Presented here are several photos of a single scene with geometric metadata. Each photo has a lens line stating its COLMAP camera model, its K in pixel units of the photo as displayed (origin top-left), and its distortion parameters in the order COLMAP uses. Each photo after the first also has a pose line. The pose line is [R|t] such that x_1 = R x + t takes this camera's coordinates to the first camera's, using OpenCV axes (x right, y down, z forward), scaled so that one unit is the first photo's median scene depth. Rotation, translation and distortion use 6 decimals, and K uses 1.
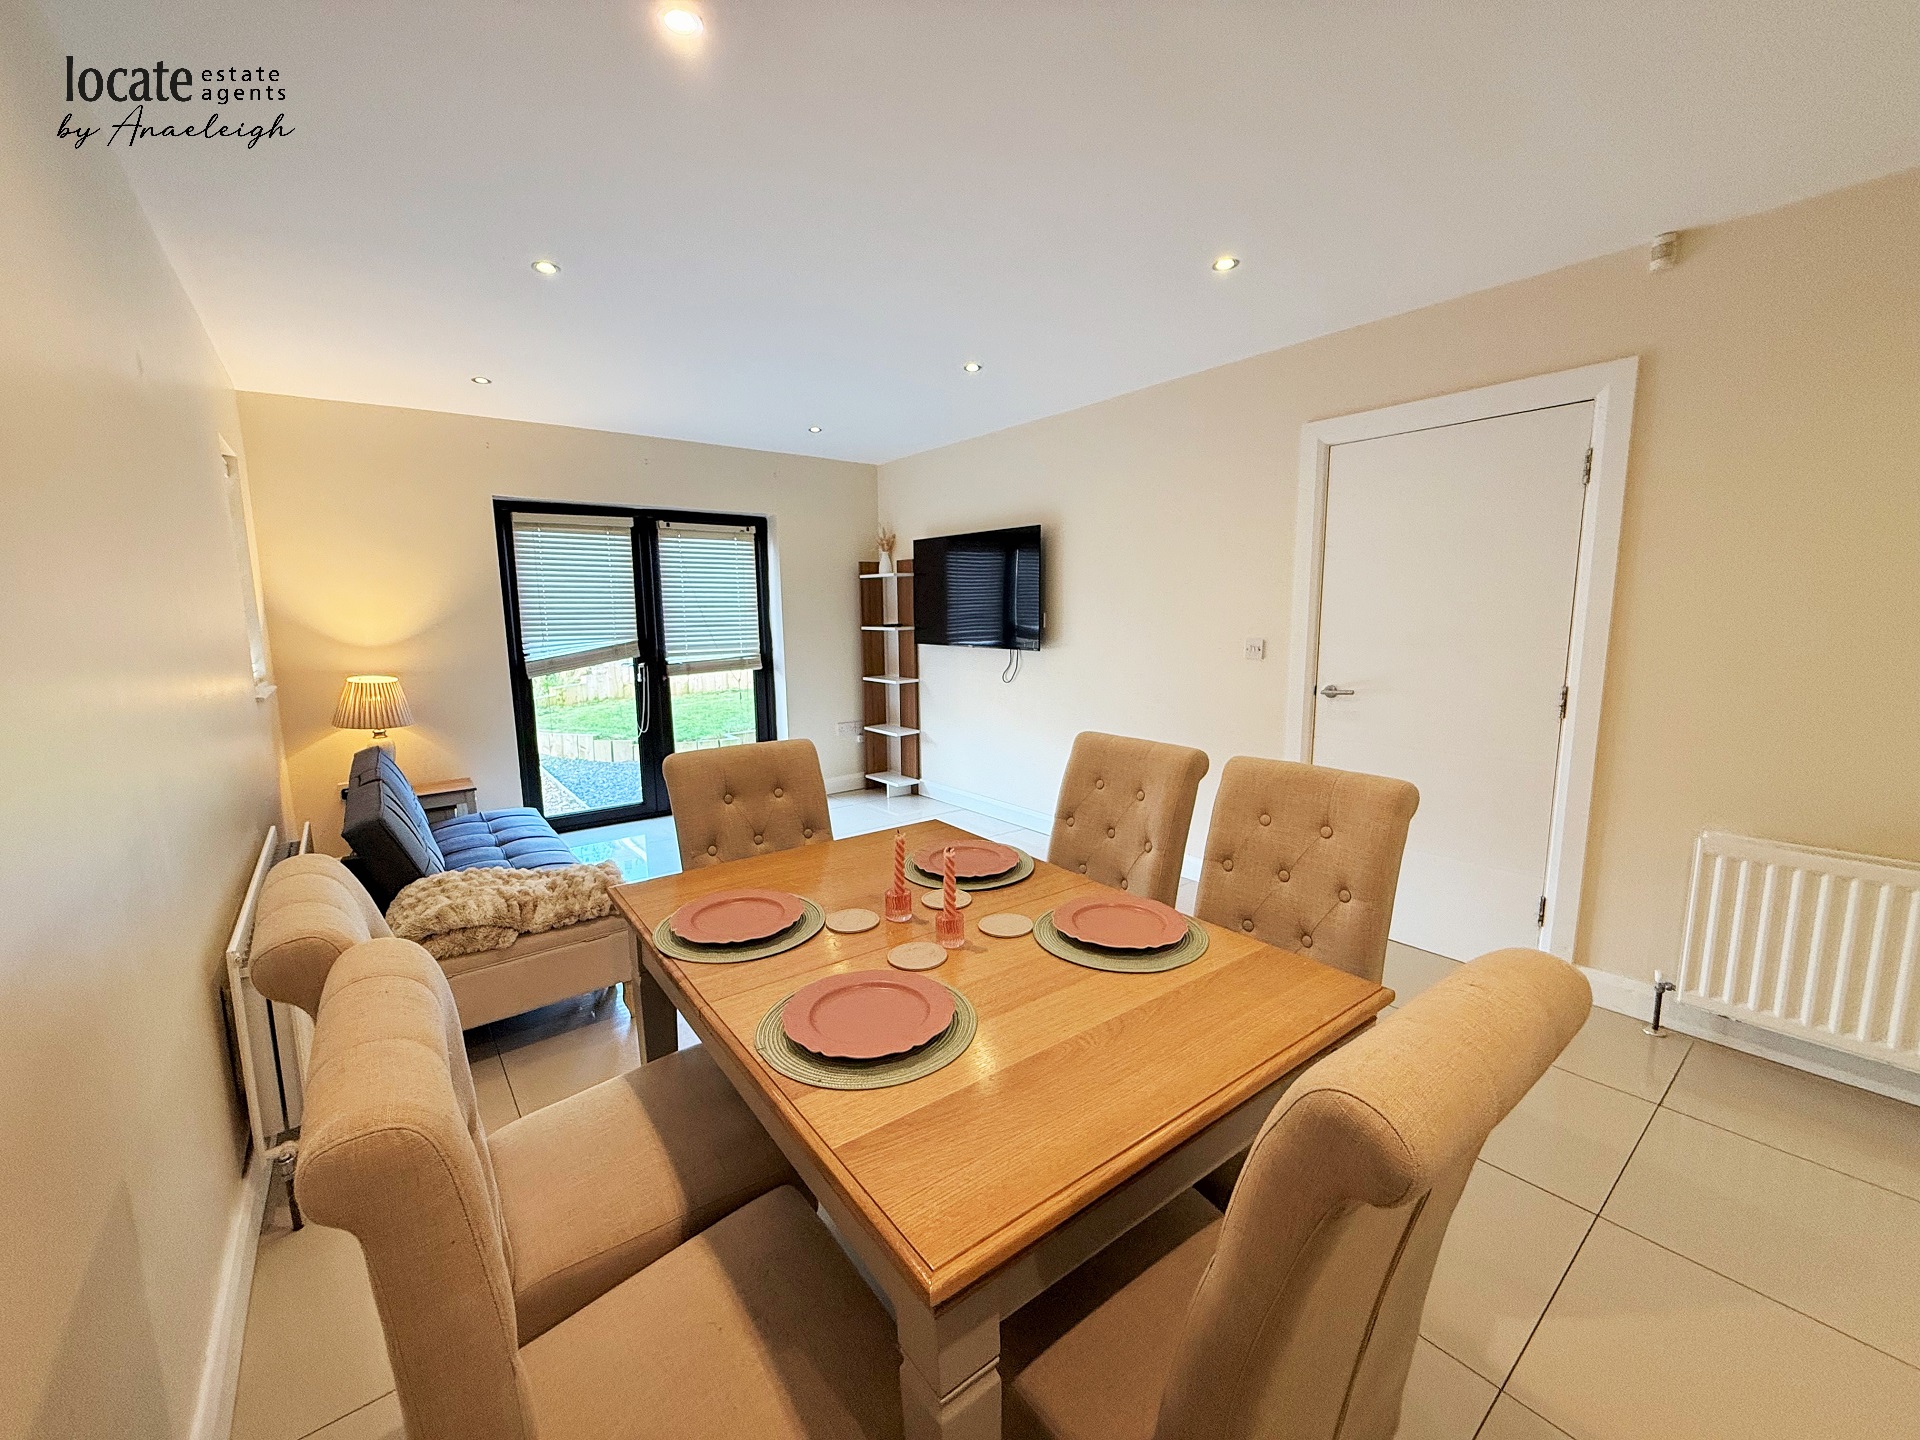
lens RADIAL K [[760.7, 0, 954.5], [0, 760.7, 712.1], [0, 0, 1]] dist [0.001545, 0.000317]
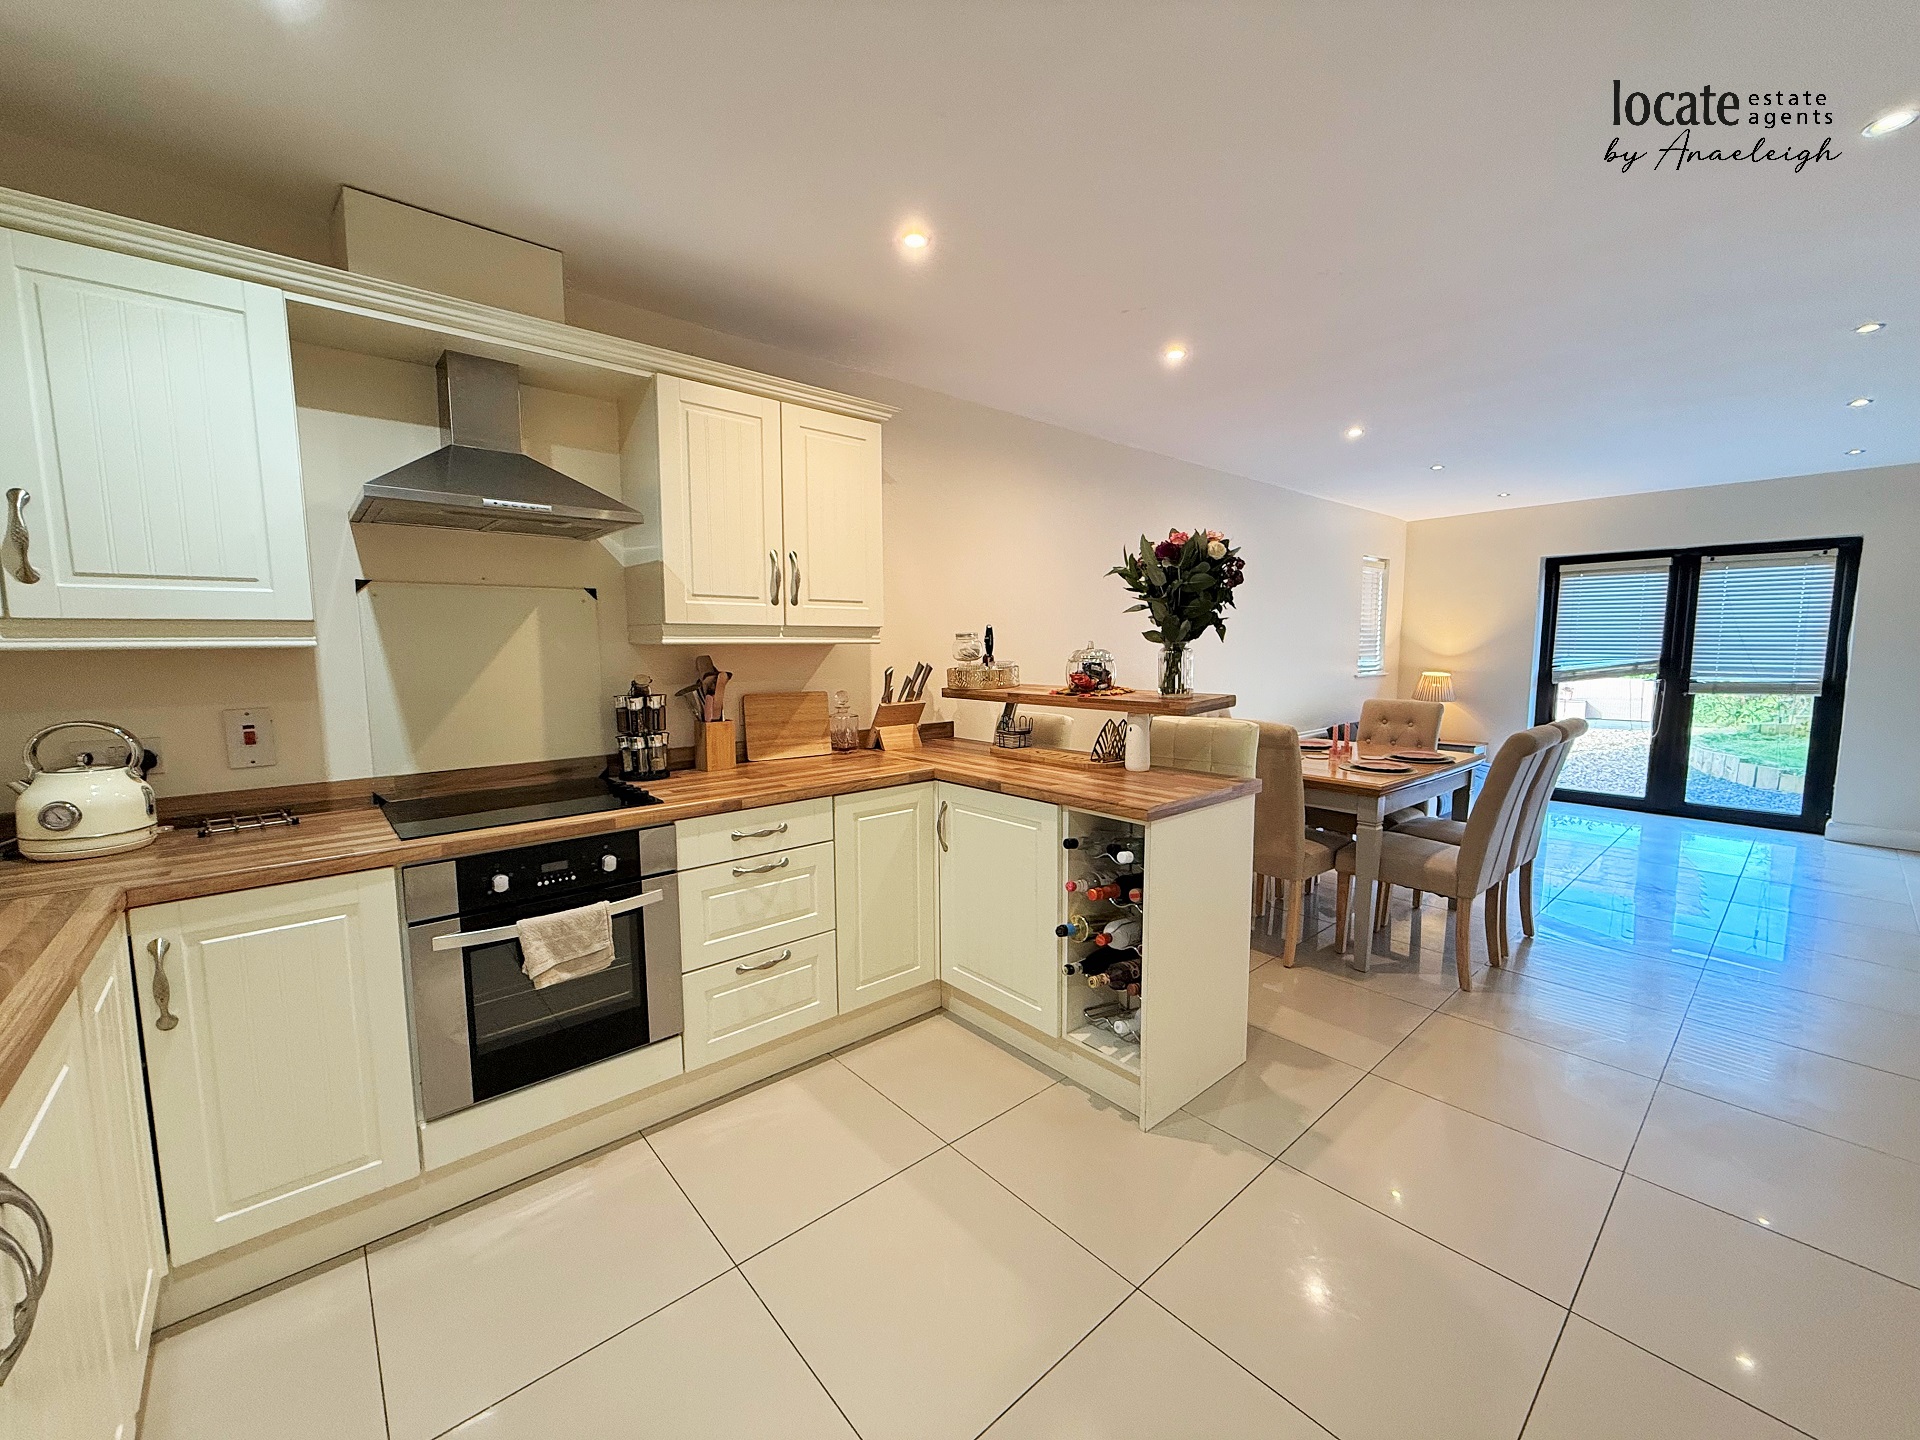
lens RADIAL K [[760.7, 0, 958.5], [0, 760.7, 717.9], [0, 0, 1]] dist [0.001545, 0.000317]
pose [[0.068474, 0.112518, -0.991288, 0.703246], [-0.131893, 0.985919, 0.102798, 0.017304], [0.988896, 0.123705, 0.082350, -0.171069]]
